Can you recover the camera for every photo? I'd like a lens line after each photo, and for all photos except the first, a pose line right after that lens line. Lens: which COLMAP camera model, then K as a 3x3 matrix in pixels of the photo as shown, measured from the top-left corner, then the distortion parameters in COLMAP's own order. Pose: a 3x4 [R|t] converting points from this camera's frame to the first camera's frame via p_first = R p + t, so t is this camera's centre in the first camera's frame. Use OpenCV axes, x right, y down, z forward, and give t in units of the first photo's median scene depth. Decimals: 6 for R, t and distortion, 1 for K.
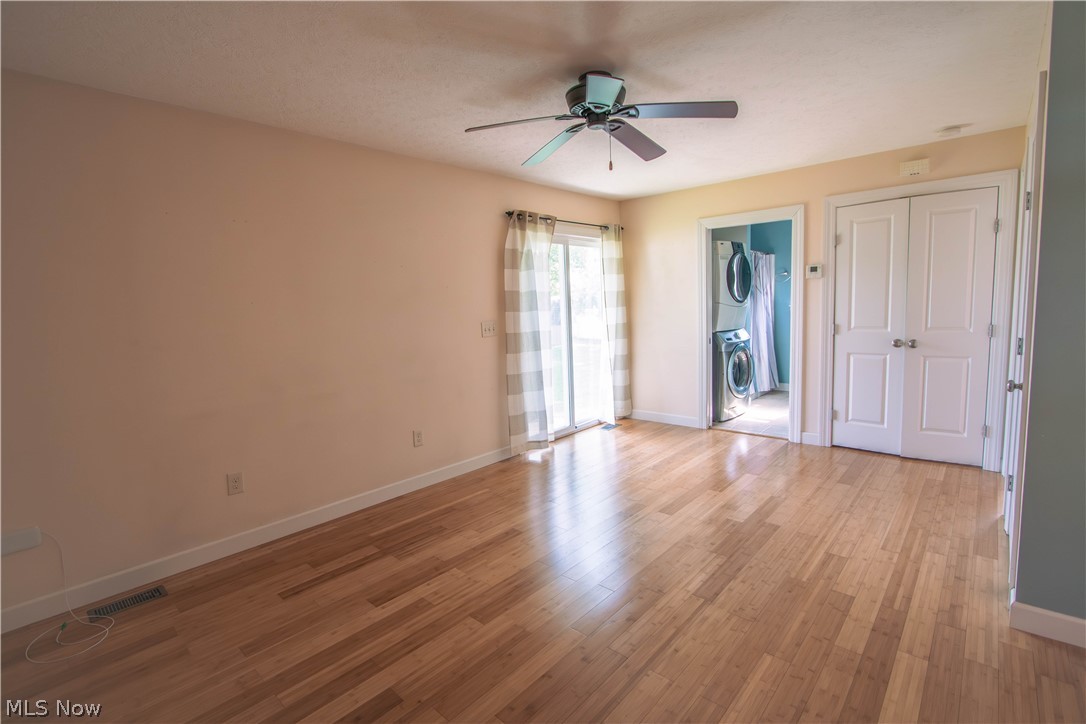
lens RADIAL K [[502.7, 0, 543.1], [0, 502.7, 358.8], [0, 0, 1]] dist [-0.001958, 0.000241]
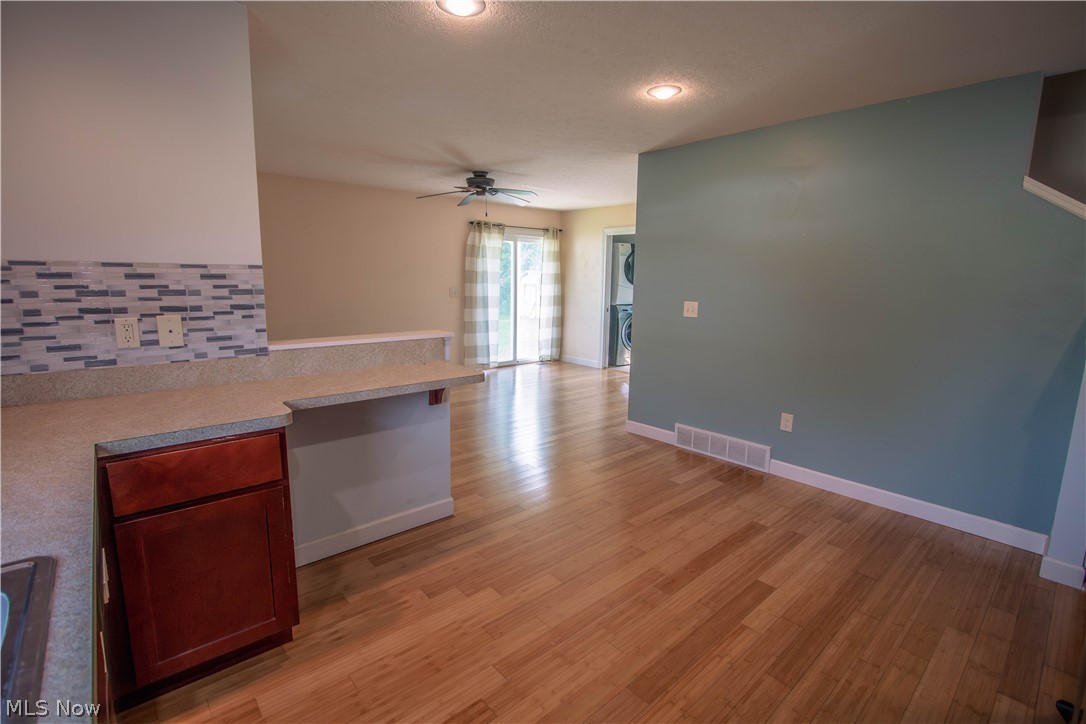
lens RADIAL K [[502.7, 0, 544.9], [0, 502.7, 362.5], [0, 0, 1]] dist [-0.001958, 0.000241]
pose [[0.991887, 0.072159, -0.104660, 0.356959], [-0.066044, 0.995965, 0.060762, 0.046662], [0.108622, -0.053356, 0.992650, -0.591305]]
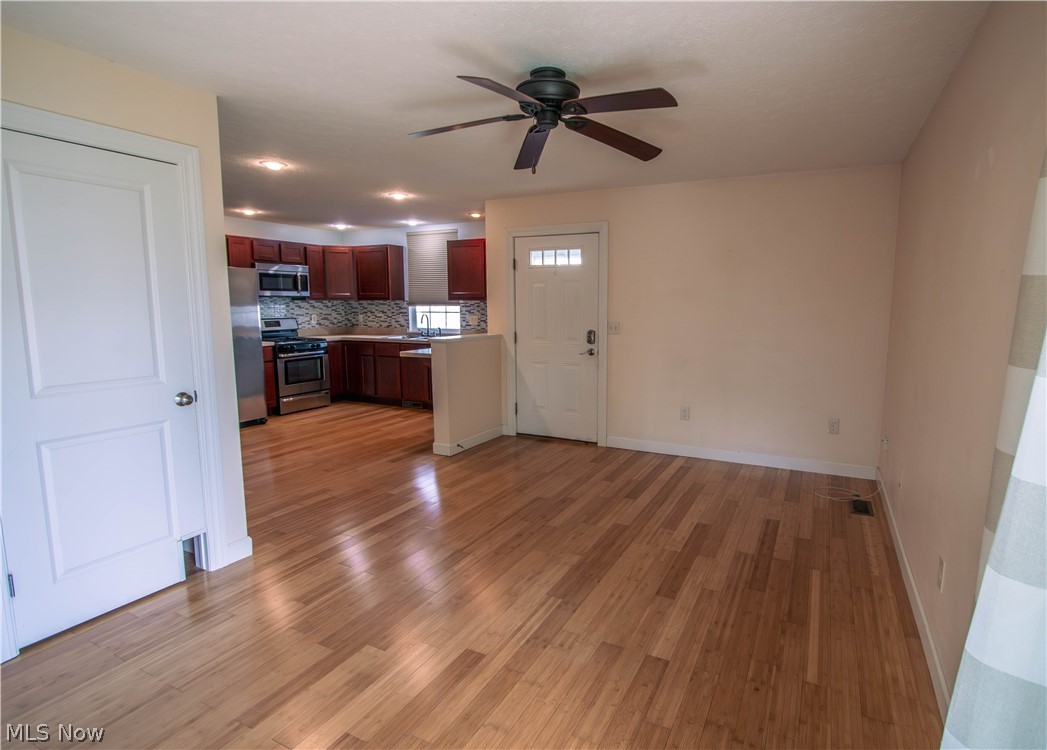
lens RADIAL K [[530.3, 0, 545.1], [0, 530.3, 372.9], [0, 0, 1]] dist [0.003565, 0.000392]
pose [[-0.967357, 0.067621, -0.244230, 0.236598], [0.005640, 0.969248, 0.246020, -0.159558], [0.253355, 0.236612, -0.937990, 1.245032]]
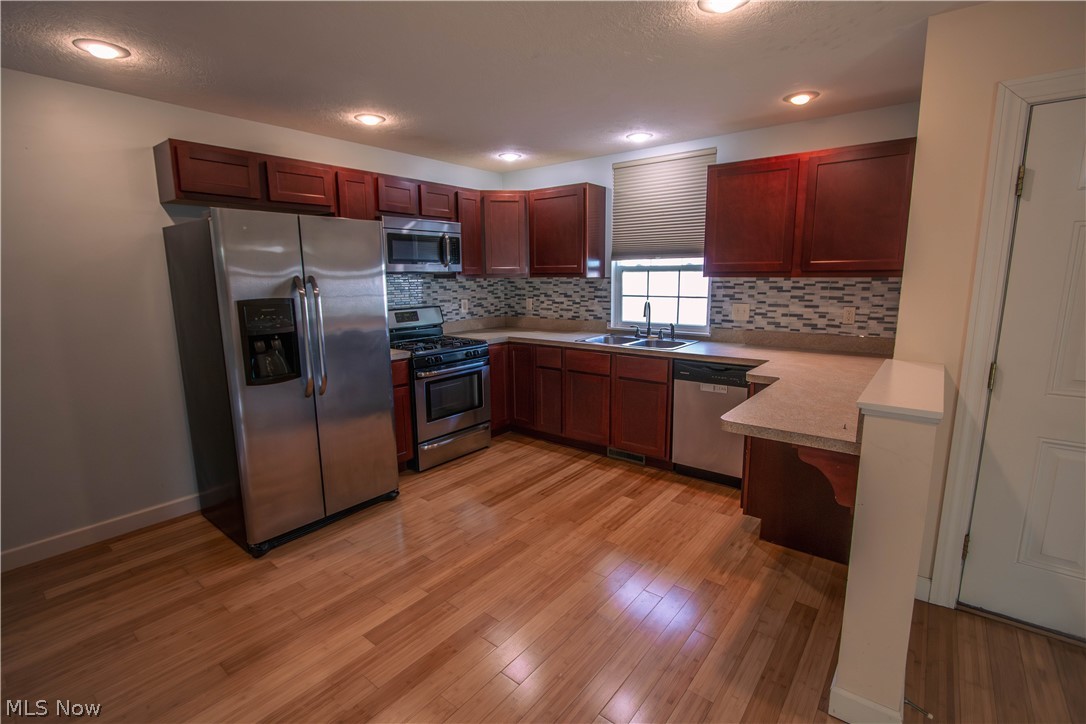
lens RADIAL K [[502.7, 0, 543.7], [0, 502.7, 361.7], [0, 0, 1]] dist [-0.001958, 0.000241]
pose [[-0.997347, 0.051610, -0.051334, 0.410090], [0.035092, 0.958739, 0.282113, -0.096440], [0.063775, 0.279563, -0.958007, 0.515229]]
